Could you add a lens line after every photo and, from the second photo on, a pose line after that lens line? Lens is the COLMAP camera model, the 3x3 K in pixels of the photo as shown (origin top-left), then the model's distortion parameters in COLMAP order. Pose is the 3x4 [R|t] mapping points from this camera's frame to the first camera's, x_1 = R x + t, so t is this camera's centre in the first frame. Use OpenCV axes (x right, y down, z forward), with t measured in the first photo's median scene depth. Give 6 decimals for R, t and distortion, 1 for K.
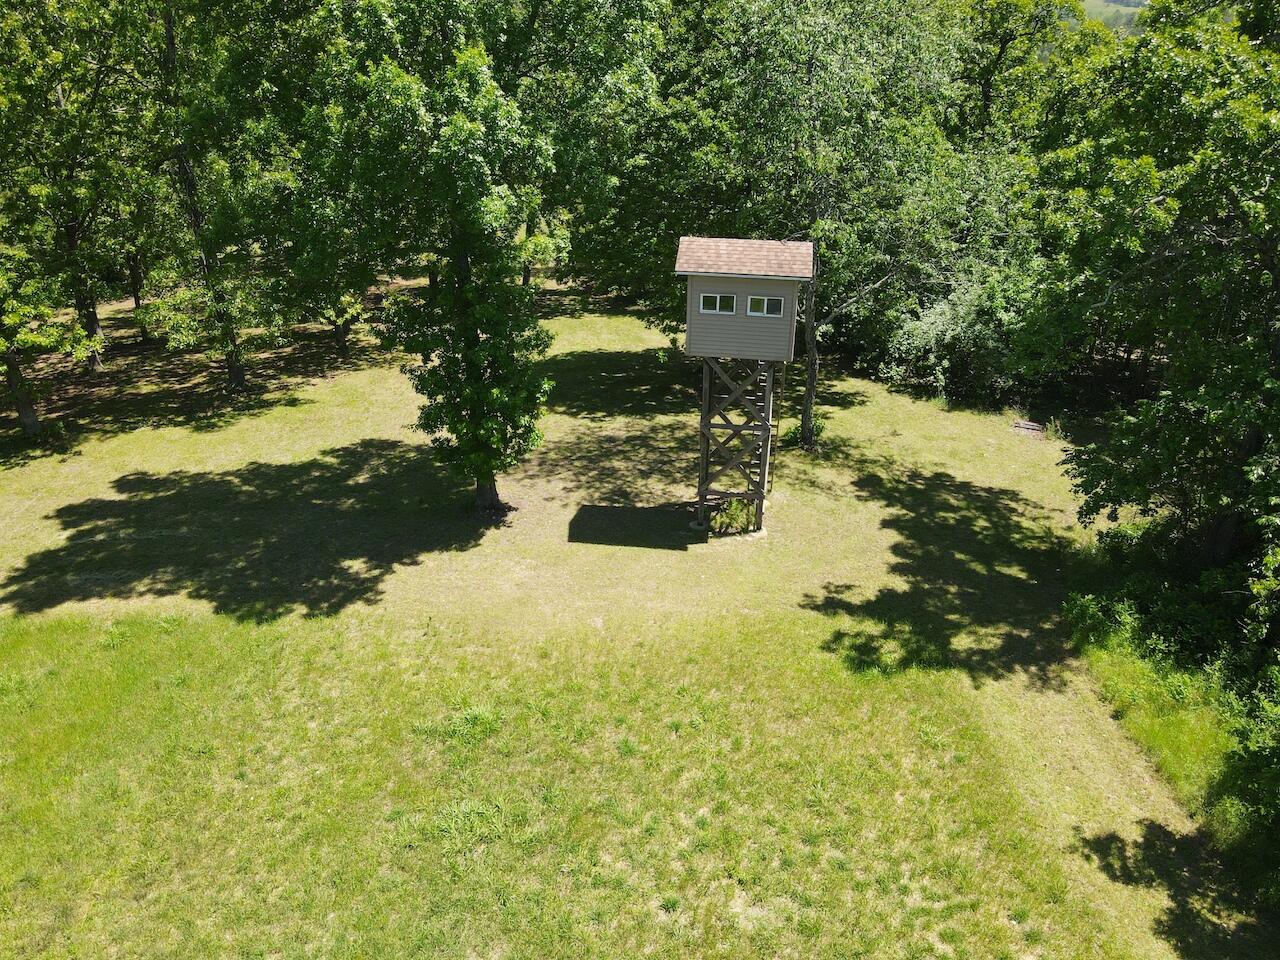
lens RADIAL K [[943.8, 0, 646.3], [0, 943.8, 473.3], [0, 0, 1]] dist [0.013249, -0.003651]
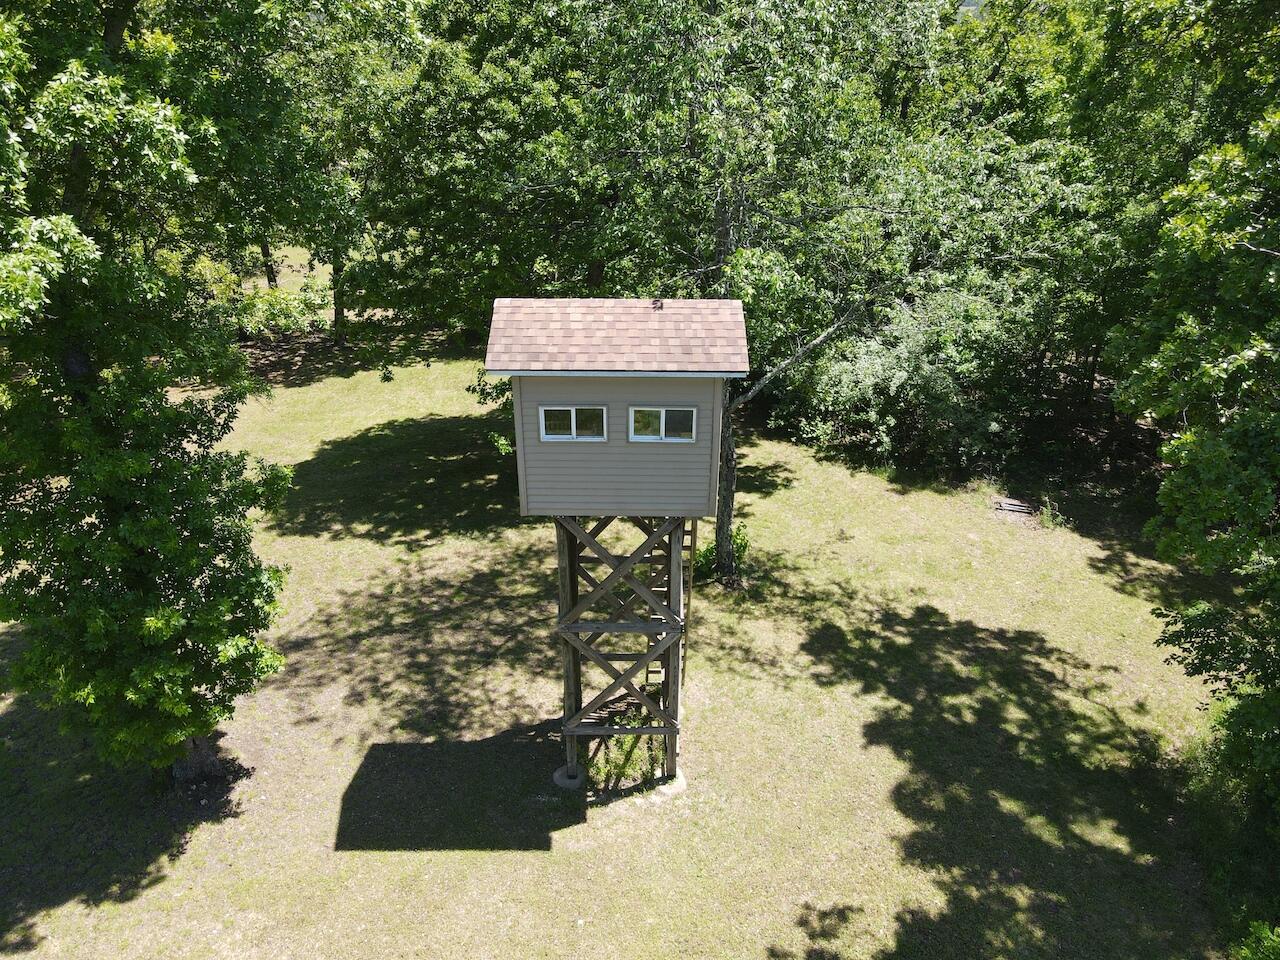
lens RADIAL K [[943.8, 0, 630.9], [0, 943.8, 492.8], [0, 0, 1]] dist [0.013249, -0.003651]
pose [[0.992112, -0.067233, 0.105795, 0.038992], [0.065633, 0.997672, 0.018541, -0.117373], [-0.106795, -0.011451, 0.994215, 0.373421]]
